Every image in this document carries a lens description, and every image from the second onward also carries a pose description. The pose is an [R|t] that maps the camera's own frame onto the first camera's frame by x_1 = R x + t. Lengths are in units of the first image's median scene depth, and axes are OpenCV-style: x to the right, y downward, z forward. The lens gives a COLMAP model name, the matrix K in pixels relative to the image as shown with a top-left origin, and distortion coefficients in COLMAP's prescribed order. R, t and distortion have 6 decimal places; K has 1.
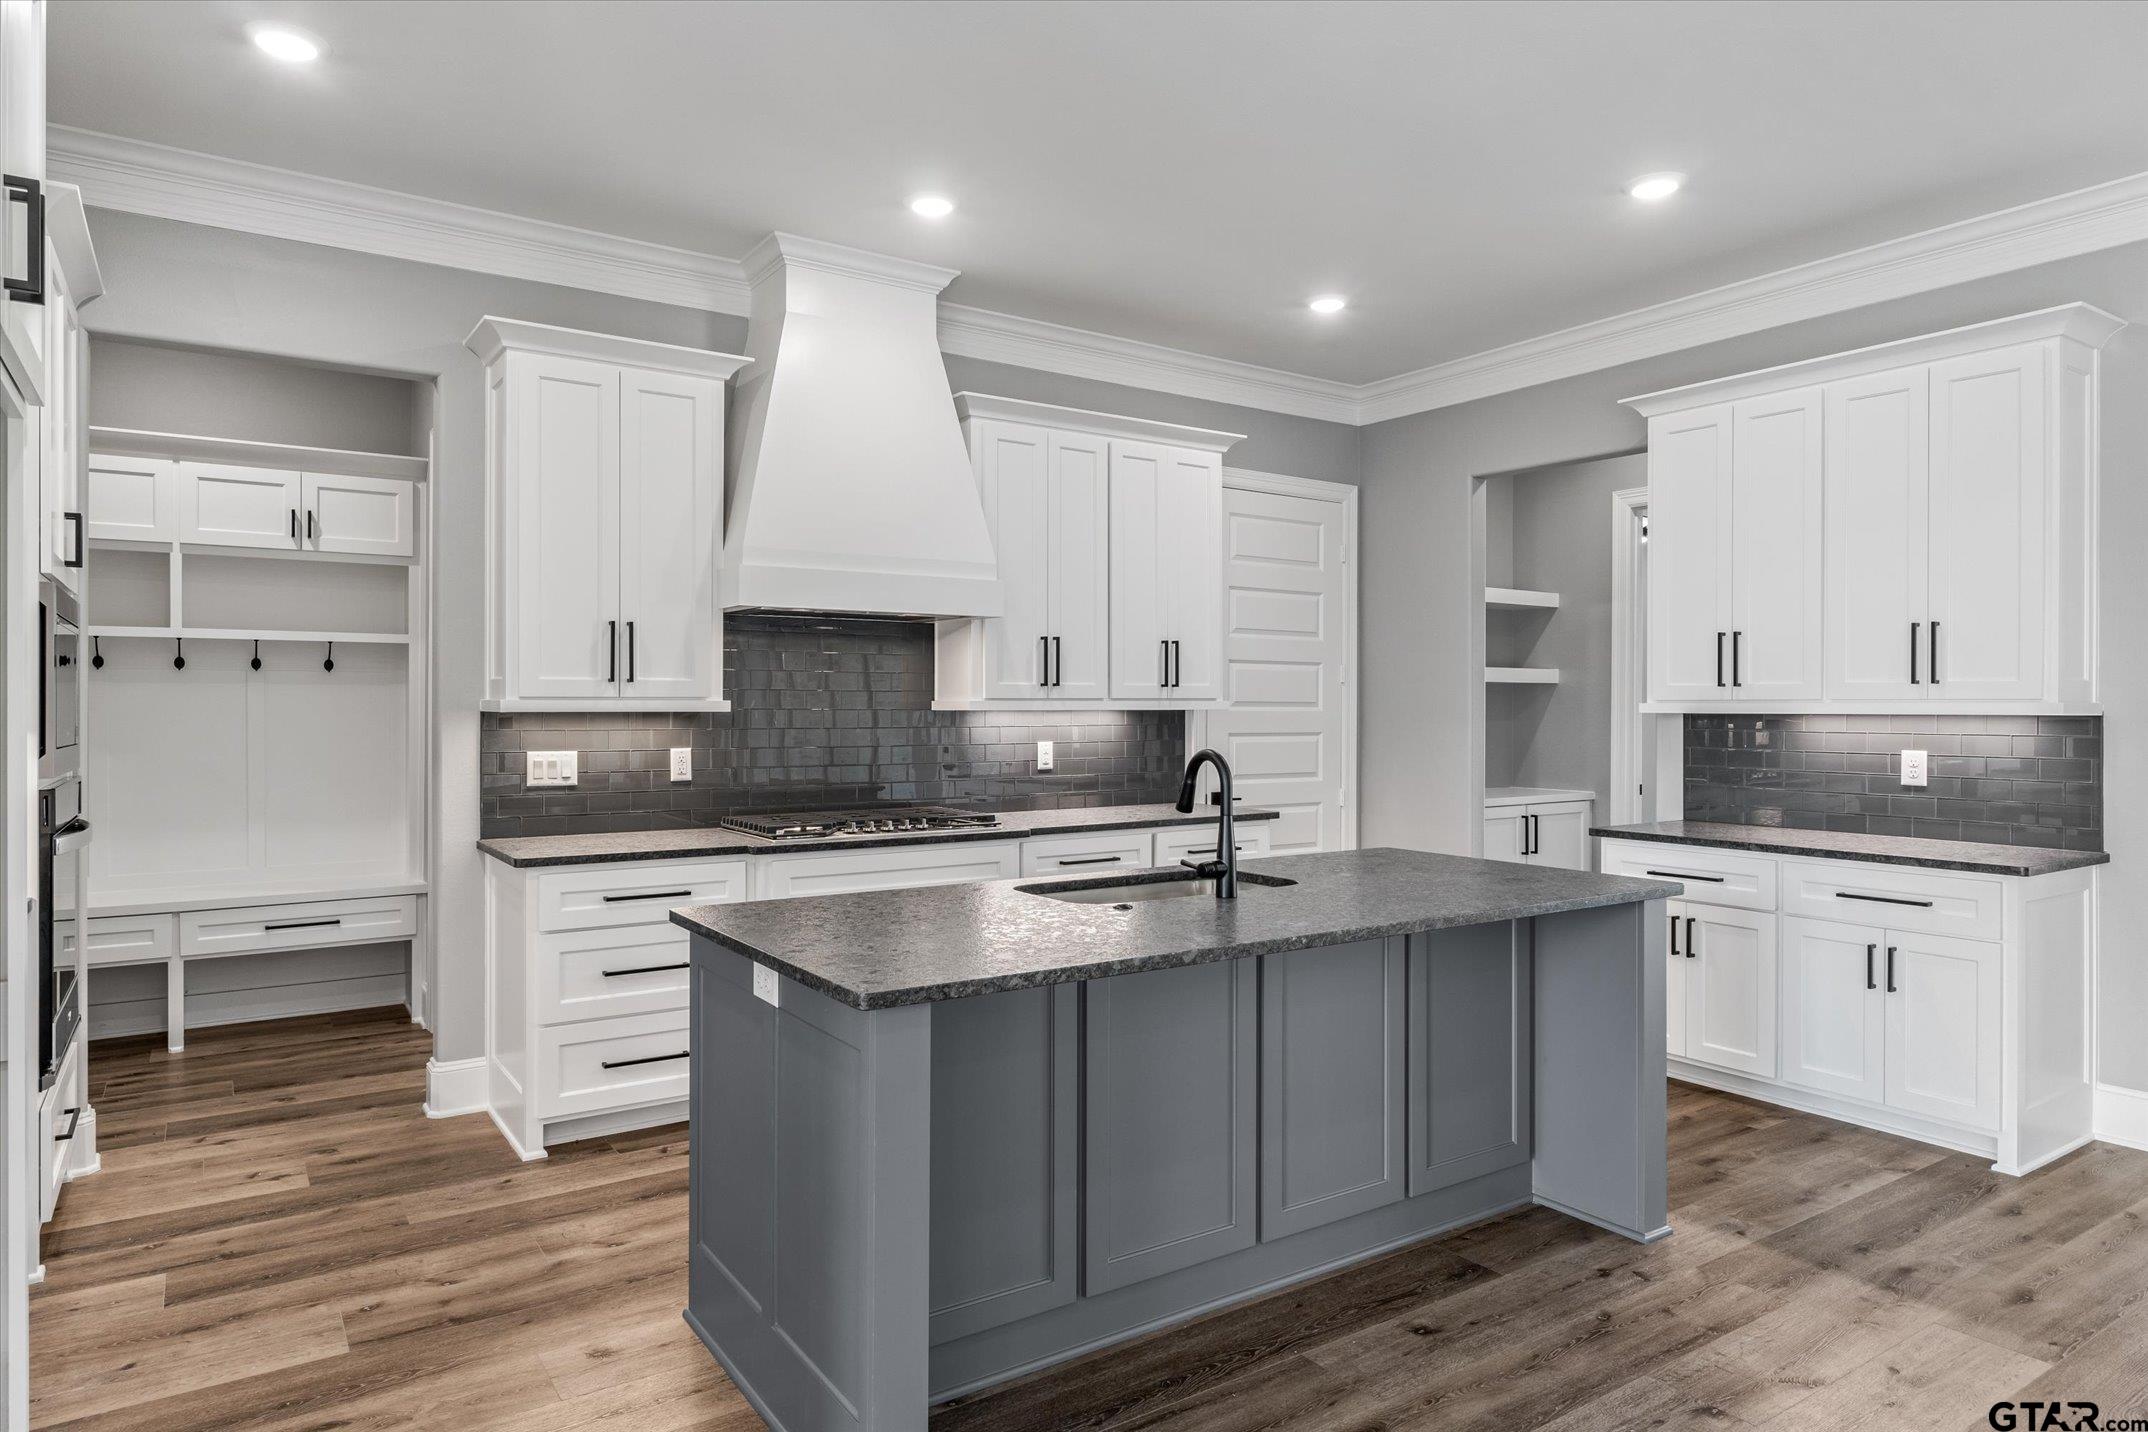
lens RADIAL K [[1244.4, 0, 1075.4], [0, 1244.4, 711.4], [0, 0, 1]] dist [0.001490, 0.003555]
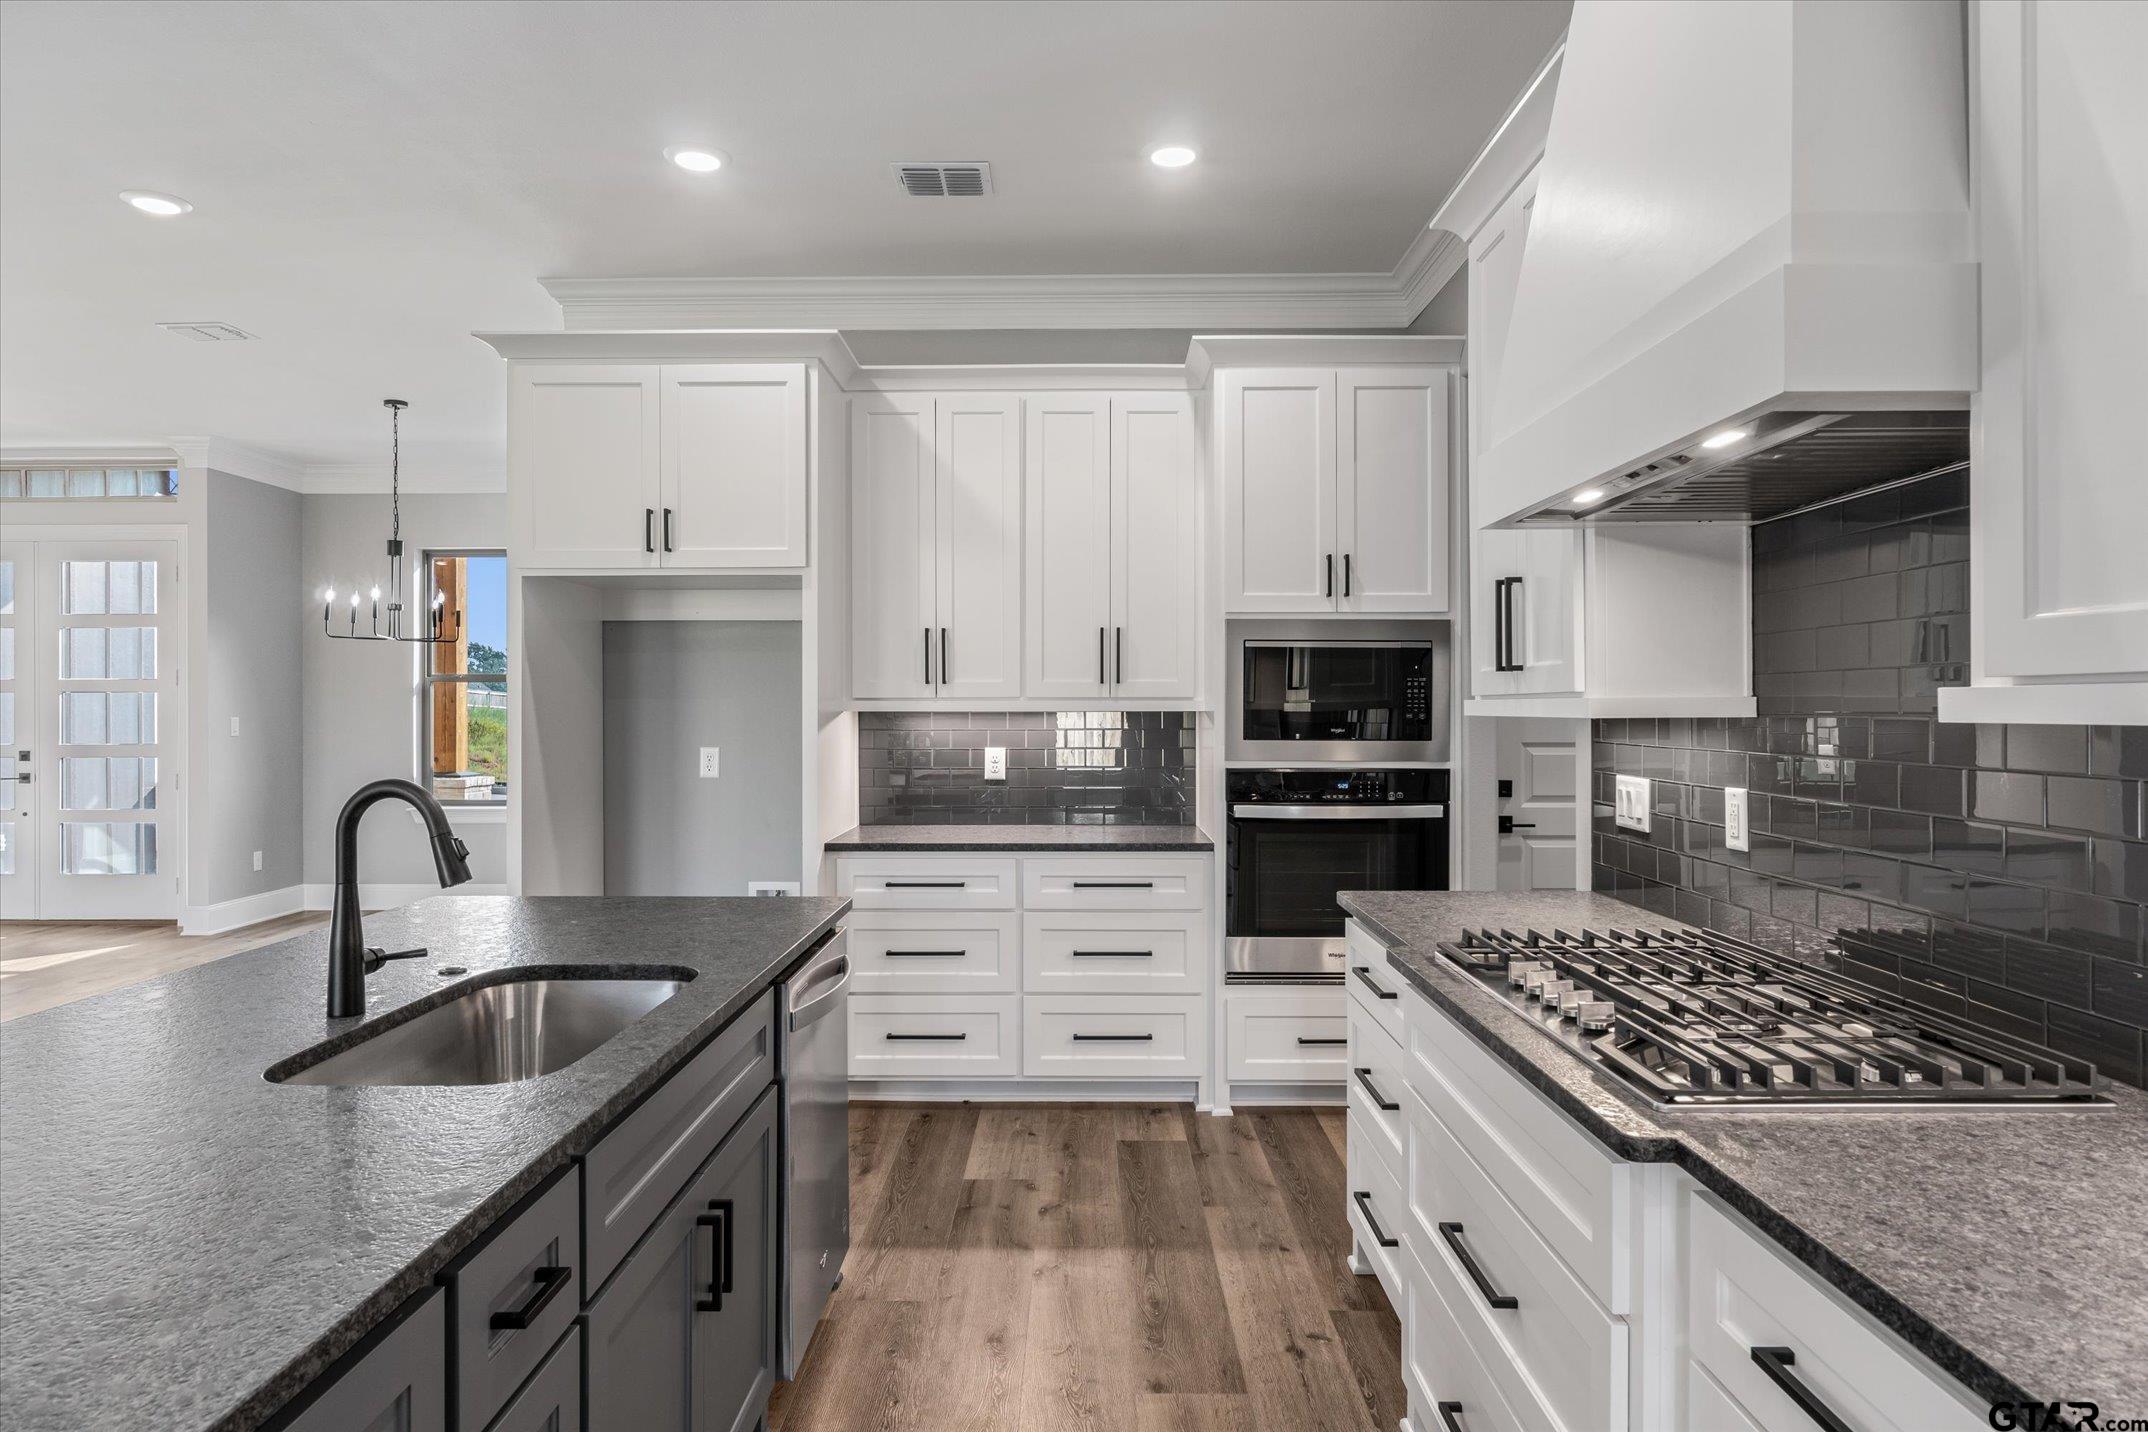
lens RADIAL K [[1202.2, 0, 1072.2], [0, 1202.2, 703.8], [0, 0, 1]] dist [0.002896, -0.001955]
pose [[-0.555963, -0.007345, -0.831175, 0.312348], [-0.005771, 0.999971, -0.004976, -0.001884], [0.831187, 0.002030, -0.555989, 1.260778]]
